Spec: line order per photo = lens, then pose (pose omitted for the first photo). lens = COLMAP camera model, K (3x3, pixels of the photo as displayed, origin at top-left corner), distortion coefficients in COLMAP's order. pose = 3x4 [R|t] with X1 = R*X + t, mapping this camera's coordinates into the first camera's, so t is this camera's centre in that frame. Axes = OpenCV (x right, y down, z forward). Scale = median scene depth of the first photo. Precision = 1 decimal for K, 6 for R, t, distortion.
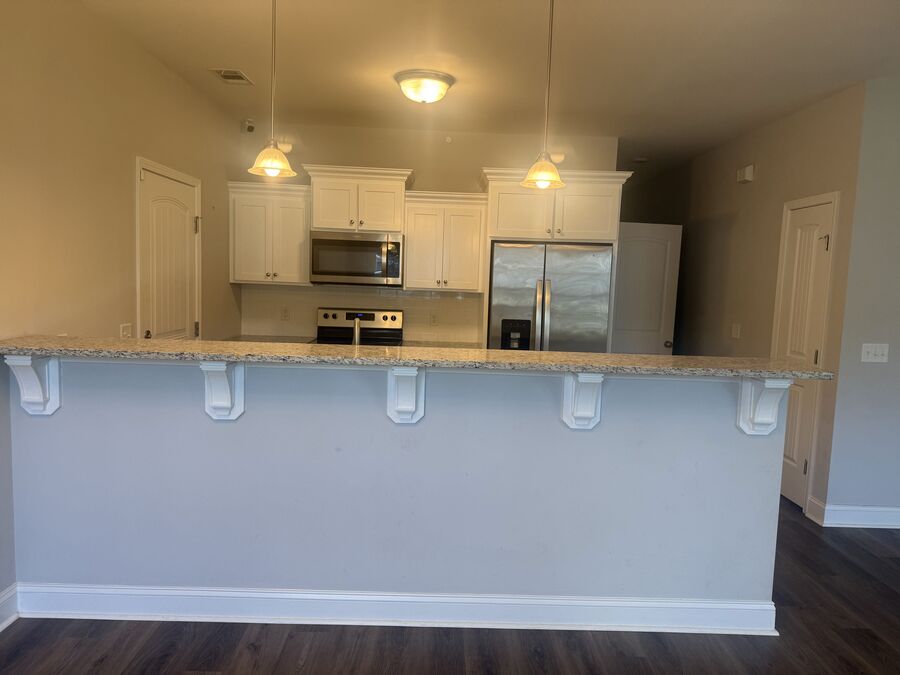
lens RADIAL K [[624.6, 0, 450.0], [0, 624.6, 337.5], [0, 0, 1]] dist [0.090846, -0.084093]
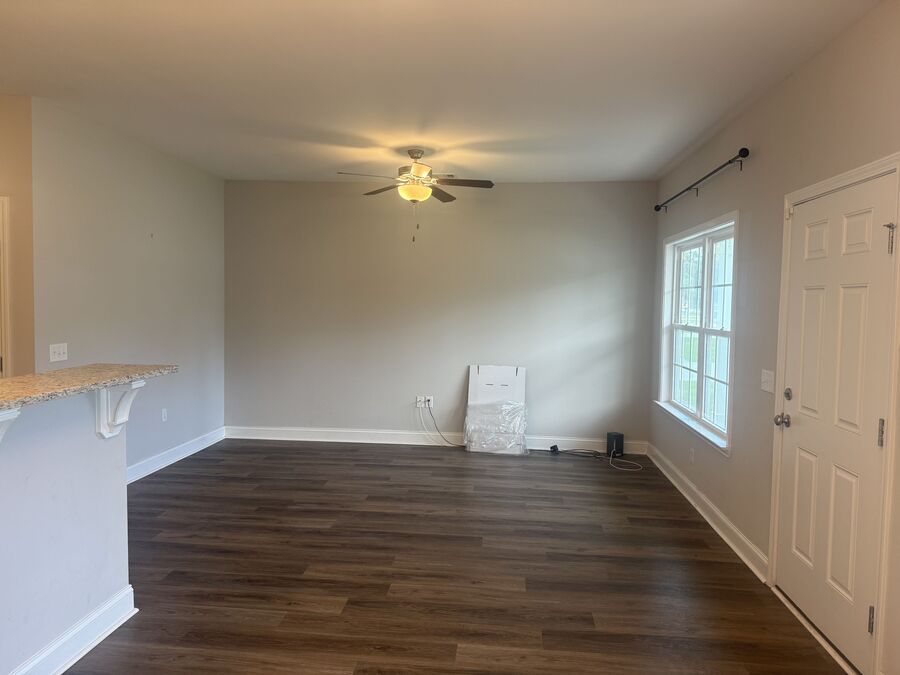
lens RADIAL K [[624.6, 0, 450.0], [0, 624.6, 337.5], [0, 0, 1]] dist [0.090846, -0.084093]
pose [[0.115059, -0.095132, 0.988793, -0.270370], [0.088395, 0.992435, 0.085197, -0.028259], [-0.989418, 0.077602, 0.122598, 0.169256]]
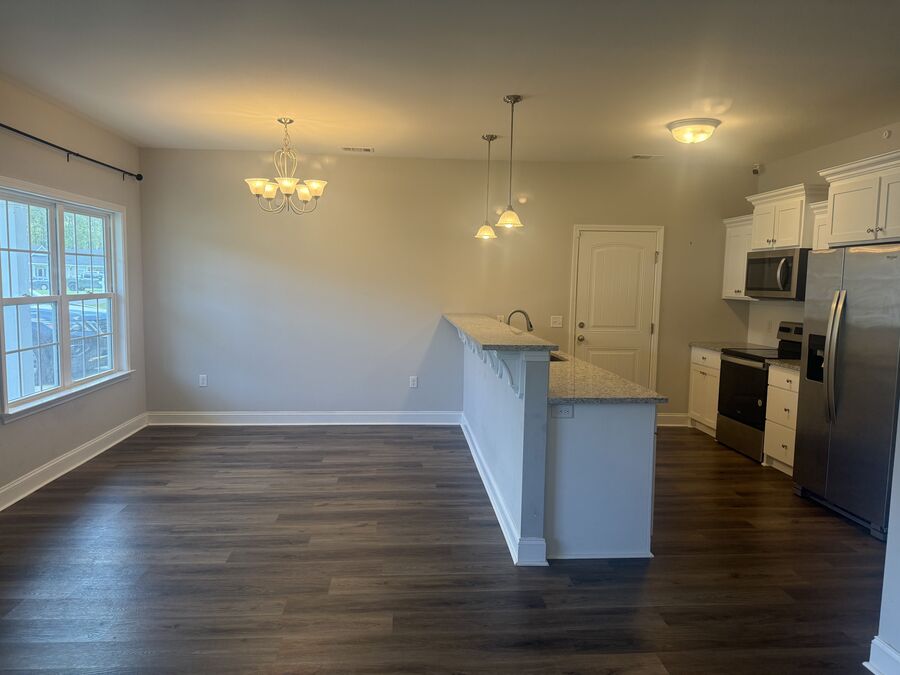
lens RADIAL K [[626.7, 0, 451.2], [0, 626.7, 341.3], [0, 0, 1]] dist [0.112848, -0.192123]
pose [[0.049850, 0.059579, -0.996978, 0.983454], [-0.115401, 0.991877, 0.053504, -0.008189], [0.992067, 0.112385, 0.056320, 0.437196]]
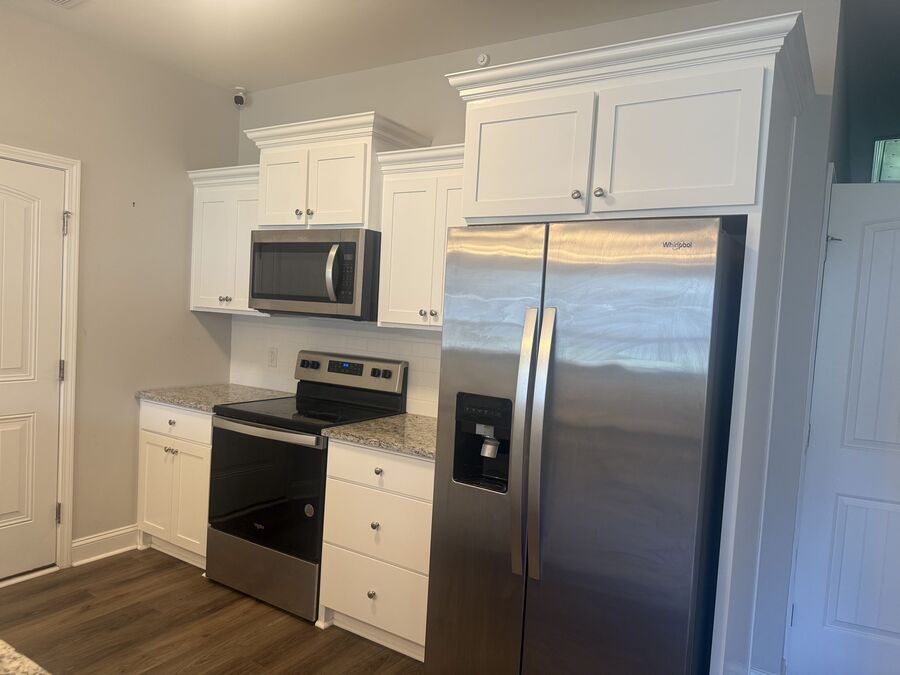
lens RADIAL K [[626.7, 0, 451.2], [0, 626.7, 341.3], [0, 0, 1]] dist [0.112848, -0.192123]
pose [[0.830855, 0.040460, -0.555016, 0.333797], [-0.080793, 0.995557, -0.048371, -0.043944], [0.550593, 0.085031, 0.830432, 0.616179]]
